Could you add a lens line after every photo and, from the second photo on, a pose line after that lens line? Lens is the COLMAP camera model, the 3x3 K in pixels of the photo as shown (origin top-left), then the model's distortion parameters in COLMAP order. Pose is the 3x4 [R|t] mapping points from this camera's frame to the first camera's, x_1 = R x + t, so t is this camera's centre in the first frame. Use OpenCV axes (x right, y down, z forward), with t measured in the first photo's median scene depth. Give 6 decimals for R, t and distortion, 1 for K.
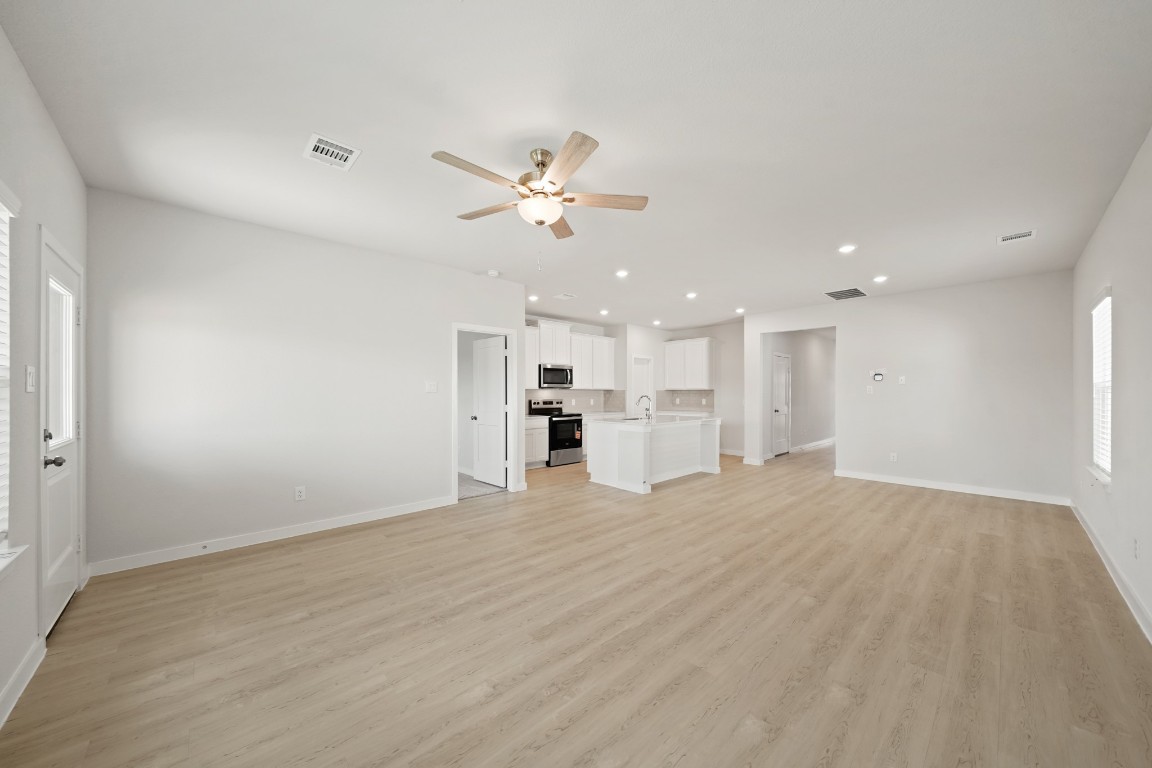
lens RADIAL K [[400.9, 0, 574.6], [0, 400.9, 390.0], [0, 0, 1]] dist [-0.001238, 0.000104]
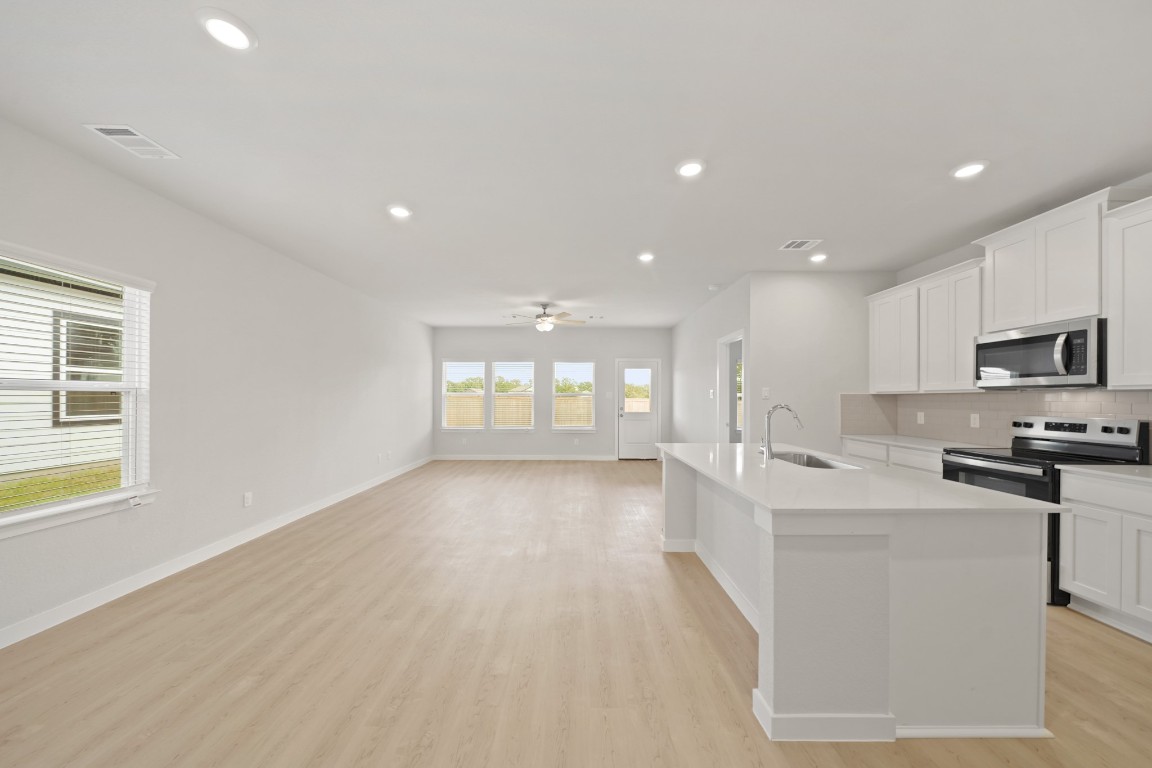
lens RADIAL K [[400.9, 0, 580.7], [0, 400.9, 393.2], [0, 0, 1]] dist [-0.001238, 0.000104]
pose [[-0.675714, -0.011631, -0.737072, 0.902776], [0.000032, 0.999875, -0.015807, 0.010909], [0.737164, -0.010705, -0.675629, 1.589906]]
